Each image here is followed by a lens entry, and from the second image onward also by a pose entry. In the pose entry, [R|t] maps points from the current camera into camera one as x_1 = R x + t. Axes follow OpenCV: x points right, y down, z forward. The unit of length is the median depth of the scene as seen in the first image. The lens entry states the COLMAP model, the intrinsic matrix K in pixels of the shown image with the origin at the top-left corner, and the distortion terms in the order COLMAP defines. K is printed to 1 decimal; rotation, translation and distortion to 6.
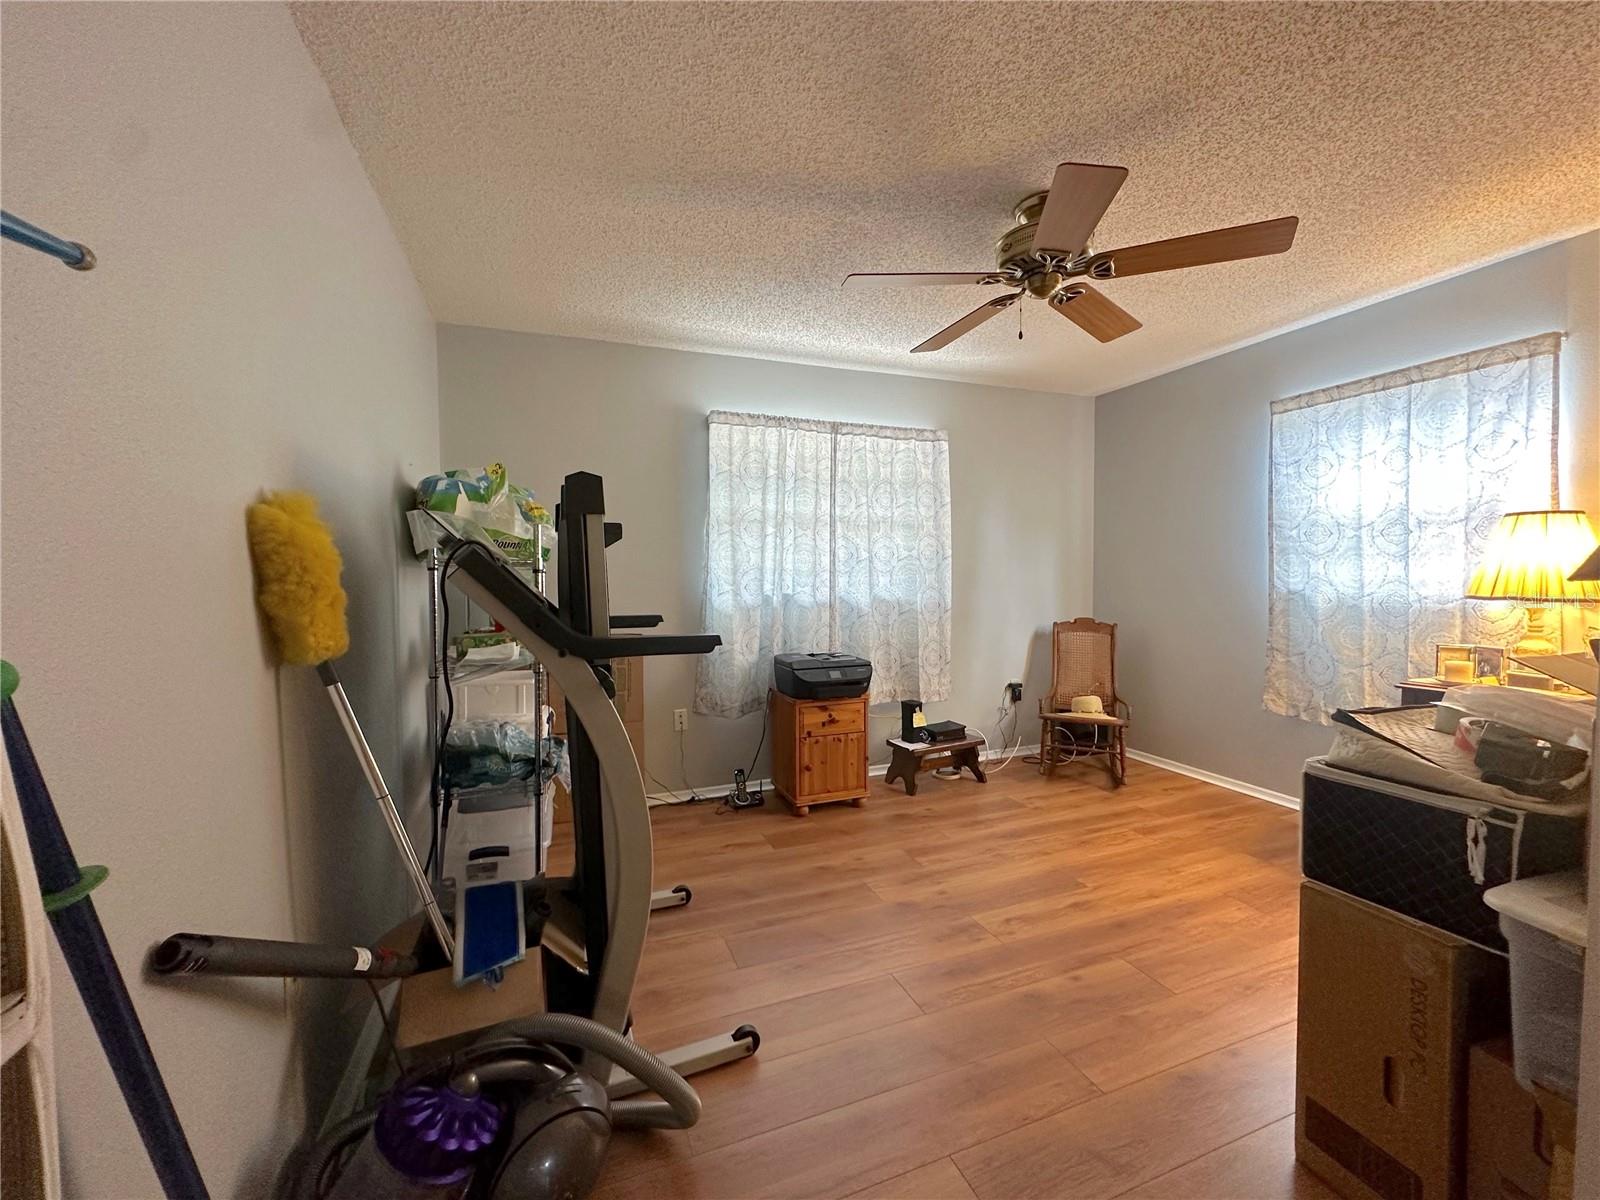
lens RADIAL K [[639.9, 0, 797.5], [0, 639.9, 600.6], [0, 0, 1]] dist [-0.002910, 0.000040]
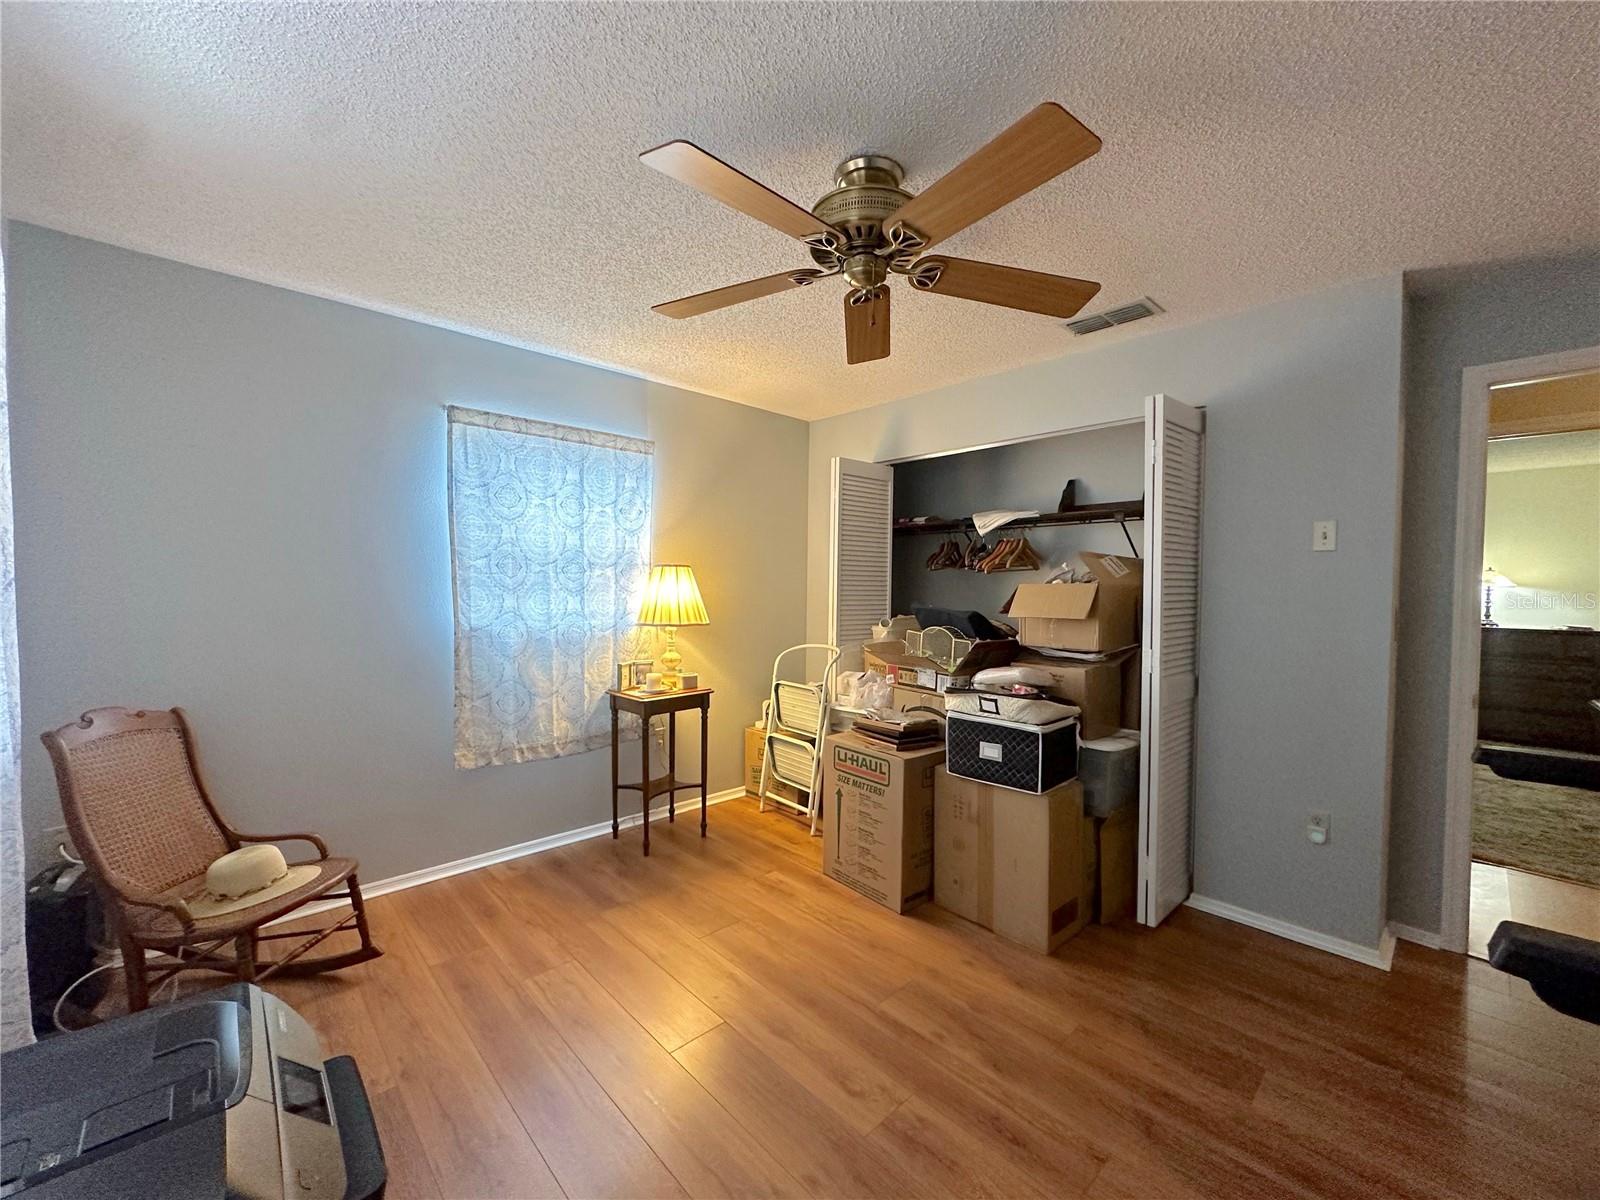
lens RADIAL K [[639.9, 0, 797.5], [0, 639.9, 600.6], [0, 0, 1]] dist [-0.002910, 0.000040]
pose [[-0.380603, -0.018935, 0.924544, -0.244669], [0.030051, 0.999009, 0.032831, -0.074853], [-0.924250, 0.040279, -0.379657, 1.008918]]
